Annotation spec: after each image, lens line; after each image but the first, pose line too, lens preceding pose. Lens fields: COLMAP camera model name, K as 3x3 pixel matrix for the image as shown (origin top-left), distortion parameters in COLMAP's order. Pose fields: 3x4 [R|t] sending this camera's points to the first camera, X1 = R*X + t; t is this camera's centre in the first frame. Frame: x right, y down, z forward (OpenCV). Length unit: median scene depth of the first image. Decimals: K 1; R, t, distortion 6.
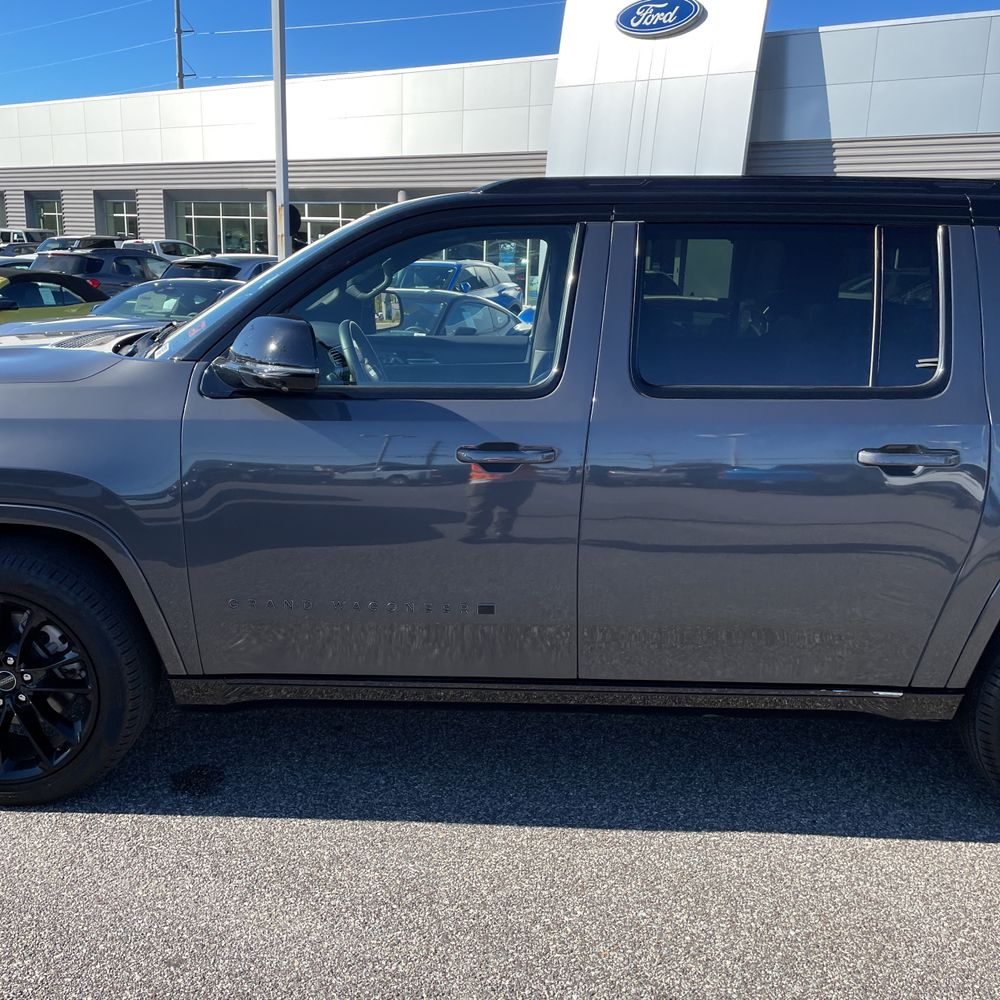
lens RADIAL K [[1009.7, 0, 504.6], [0, 1009.7, 486.0], [0, 0, 1]] dist [0.088455, -0.124403]
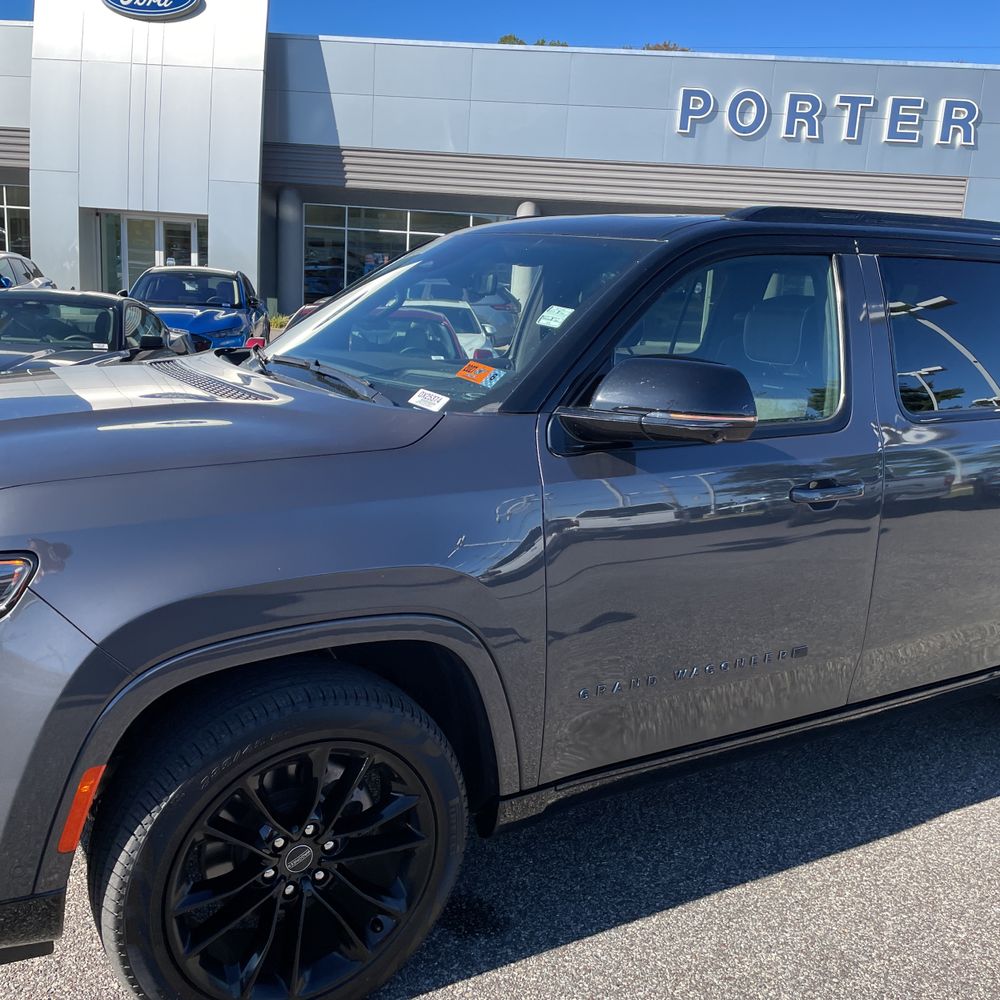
lens RADIAL K [[1005.1, 0, 501.2], [0, 1005.1, 480.4], [0, 0, 1]] dist [0.082608, -0.113119]
pose [[0.855679, -0.084295, 0.510596, -0.094662], [0.084408, 0.996166, 0.023004, -0.010996], [-0.510577, 0.023414, 0.859513, 0.039629]]
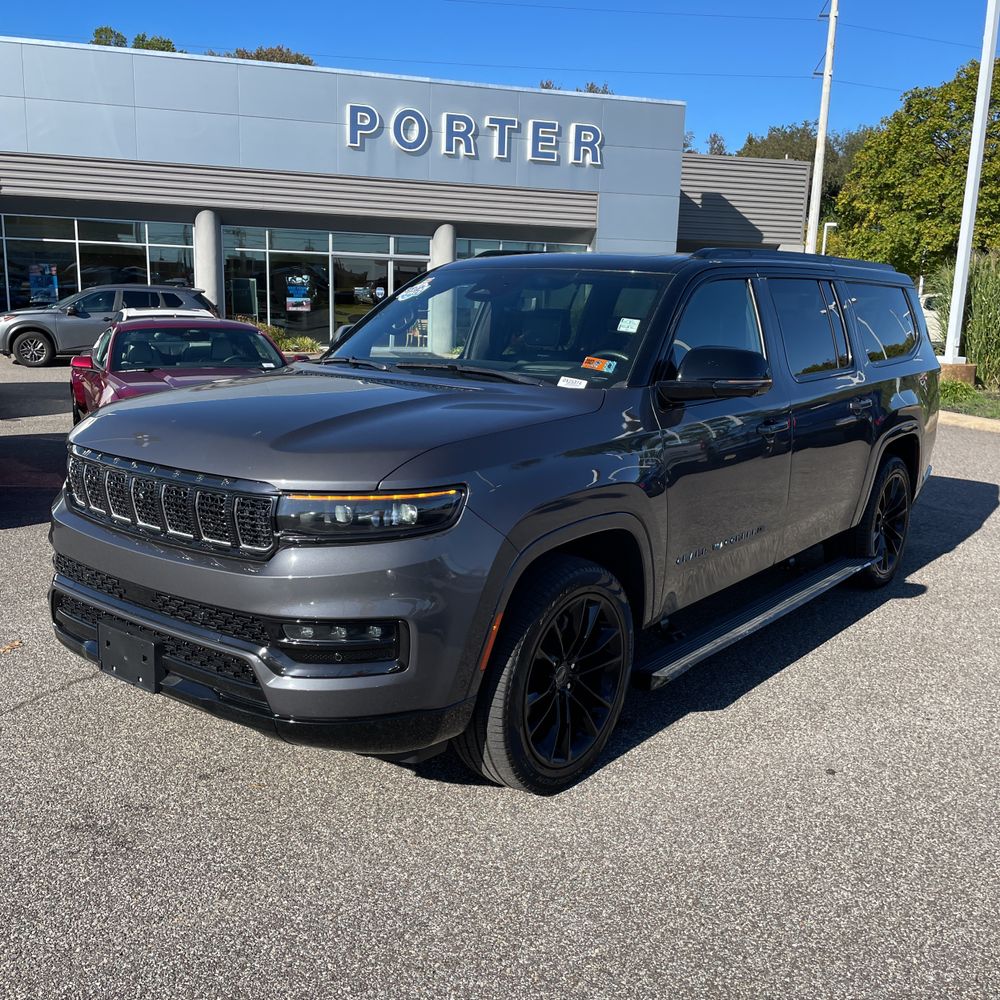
lens RADIAL K [[1009.7, 0, 504.6], [0, 1009.7, 486.0], [0, 0, 1]] dist [0.088455, -0.124403]
pose [[0.610457, -0.157936, 0.776143, -0.184243], [0.164897, 0.983788, 0.070494, -0.014713], [-0.774695, 0.084950, 0.626603, 0.041964]]
